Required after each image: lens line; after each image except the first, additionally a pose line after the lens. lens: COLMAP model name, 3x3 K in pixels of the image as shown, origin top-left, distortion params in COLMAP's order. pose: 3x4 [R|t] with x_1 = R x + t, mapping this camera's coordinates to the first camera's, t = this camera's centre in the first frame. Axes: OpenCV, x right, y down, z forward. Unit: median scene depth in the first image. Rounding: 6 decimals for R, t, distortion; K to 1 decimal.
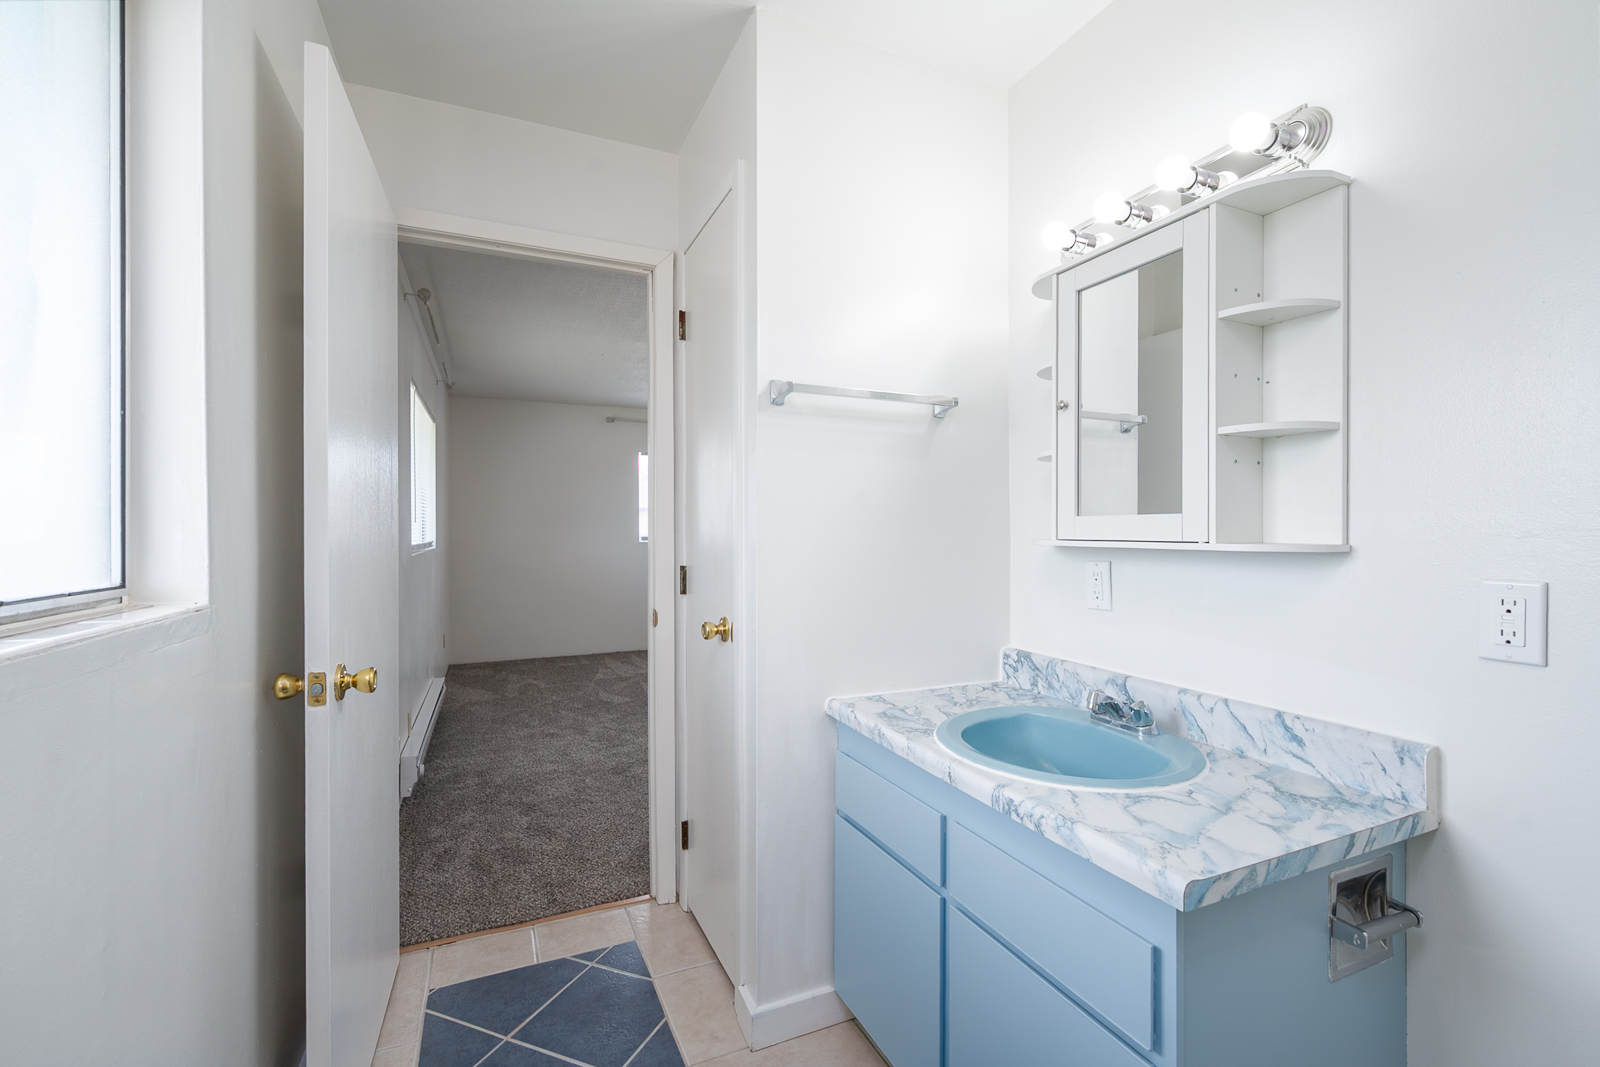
lens RADIAL K [[699.9, 0, 800.0], [0, 699.9, 533.5], [0, 0, 1]] dist [-0.000968, -0.000156]
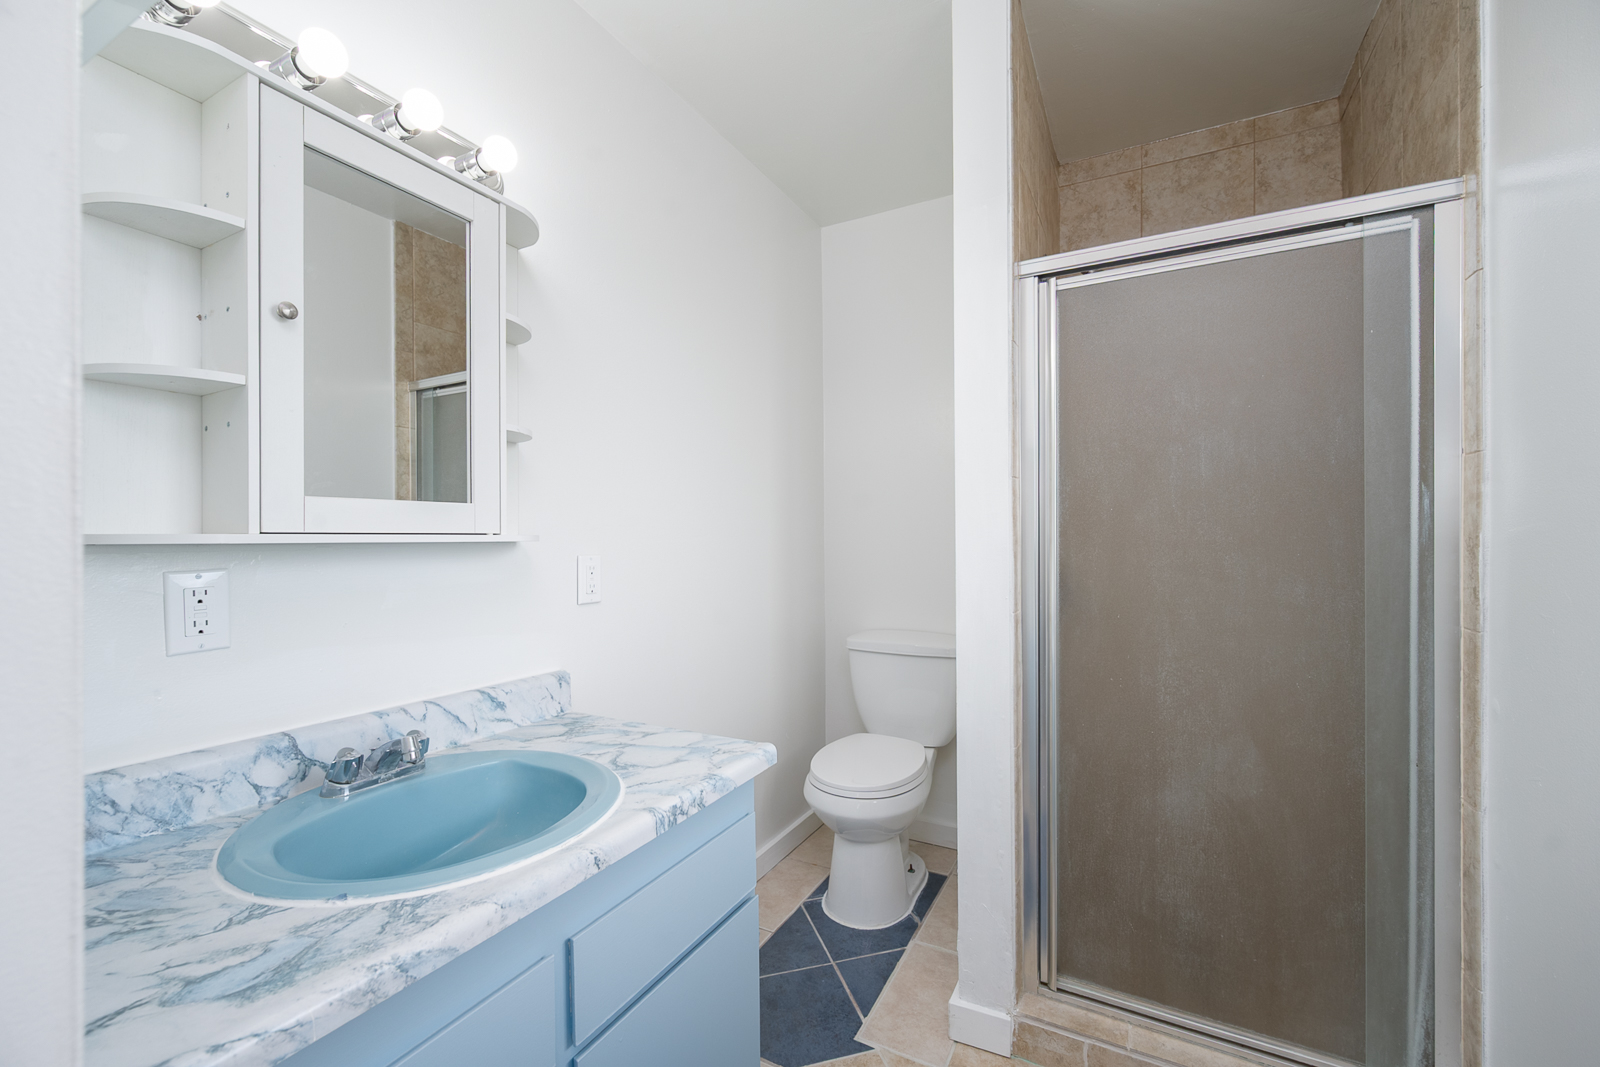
lens RADIAL K [[649.7, 0, 800.1], [0, 649.7, 535.6], [0, 0, 1]] dist [-0.003403, 0.000078]
pose [[-0.612252, 0.007000, 0.790632, -0.446583], [0.011339, 0.999936, -0.000073, 0.021017], [-0.790582, 0.008920, -0.612292, 1.282603]]
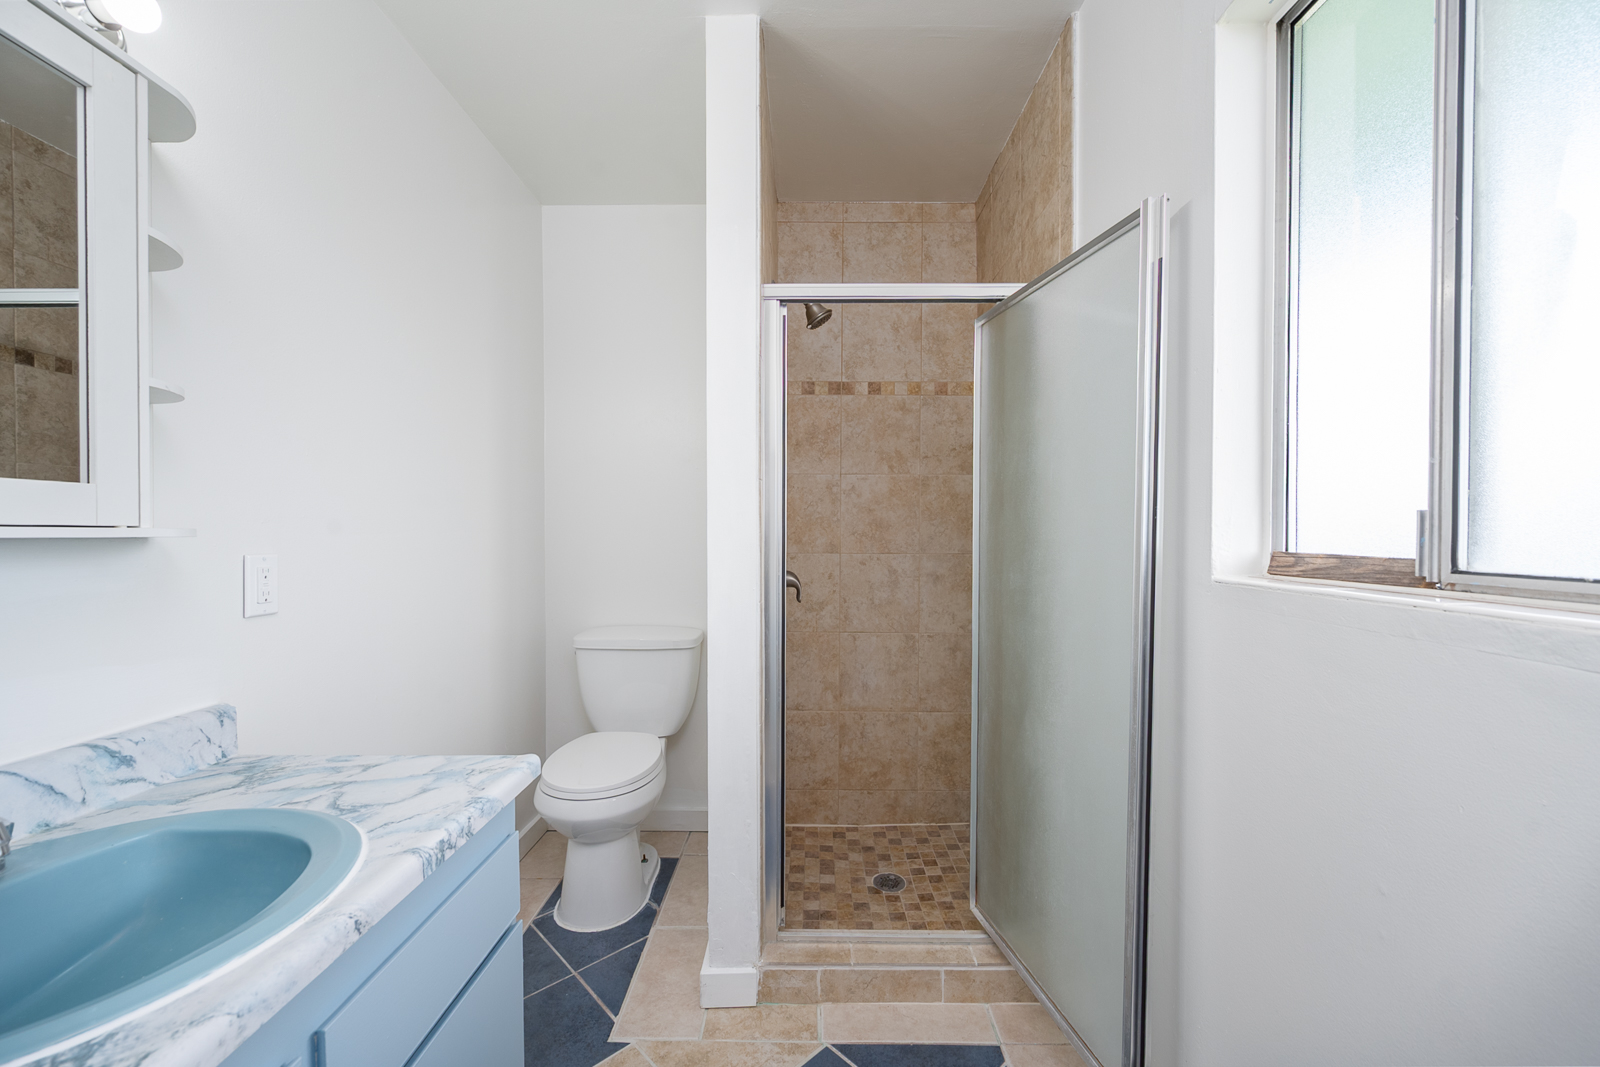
lens RADIAL K [[630.1, 0, 799.9], [0, 630.1, 536.3], [0, 0, 1]] dist [-0.001861, 0.000506]
pose [[-0.907662, -0.000405, 0.419702, -0.350880], [0.004456, 0.999934, 0.010602, 0.019888], [-0.419679, 0.011493, -0.907600, 1.366185]]
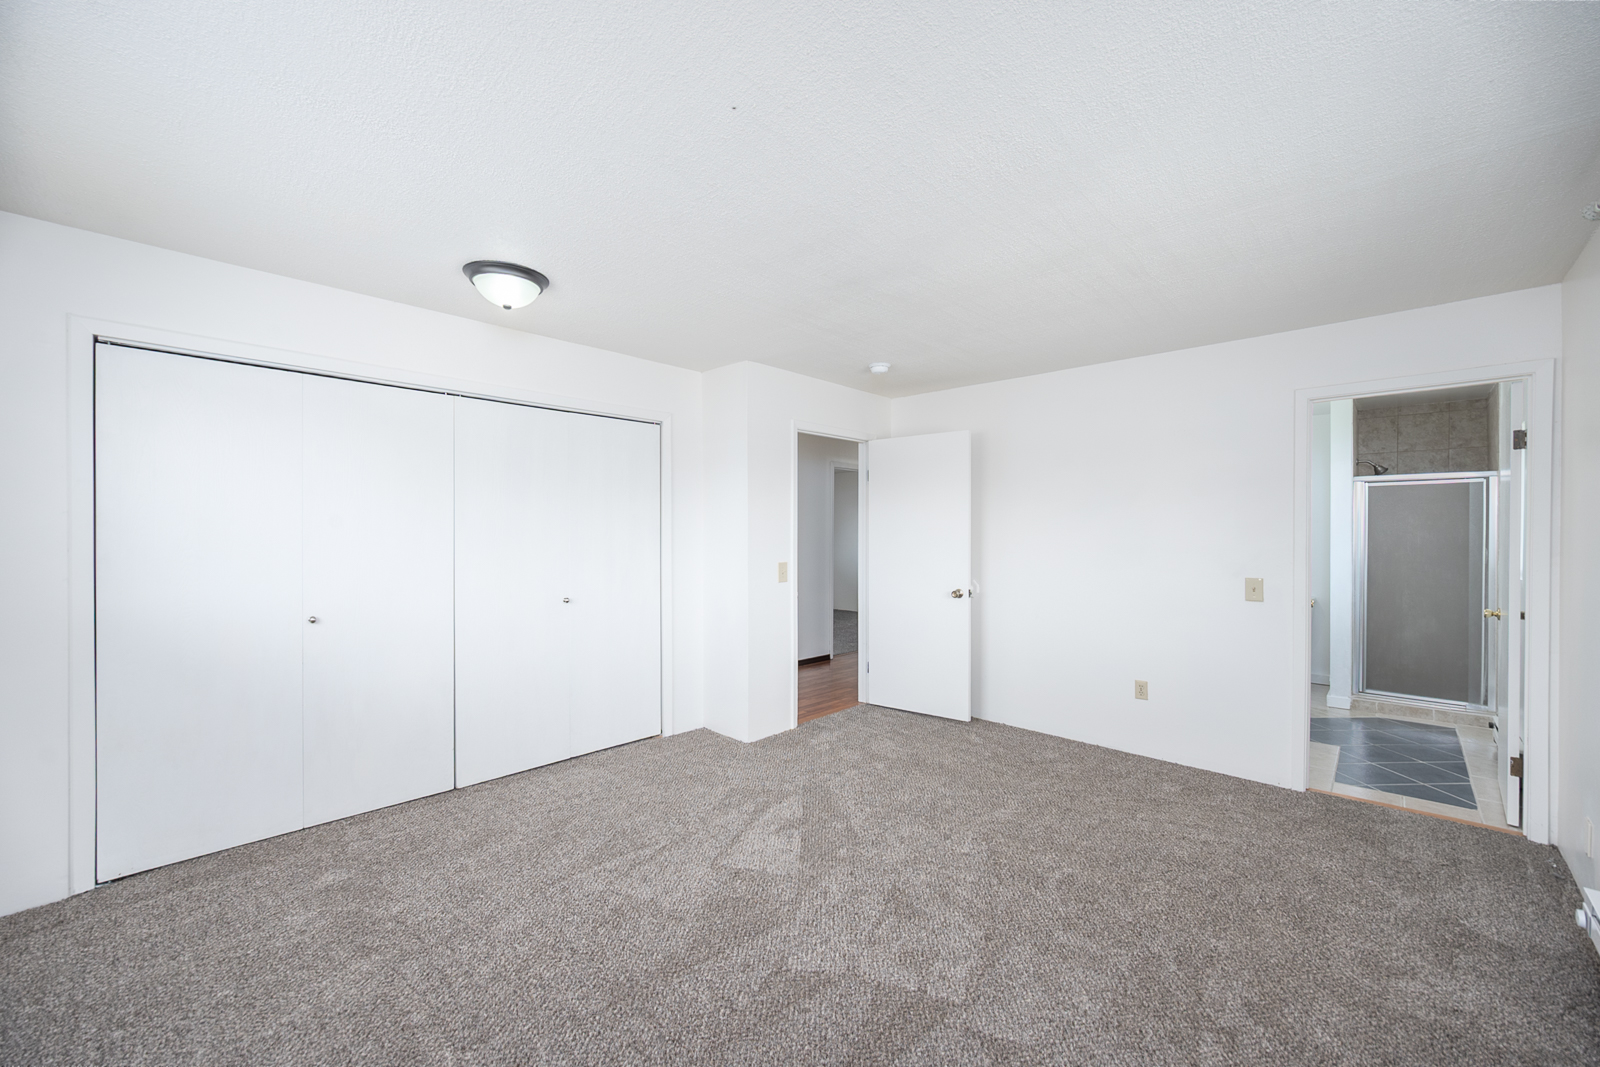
lens RADIAL K [[631.9, 0, 800.0], [0, 631.9, 533.5], [0, 0, 1]] dist [-0.002577, -0.000182]
pose [[-0.382774, 0.000051, 0.923842, -2.144677], [0.005610, 0.999982, 0.002269, -0.170490], [-0.923825, 0.006051, -0.382768, 5.117513]]
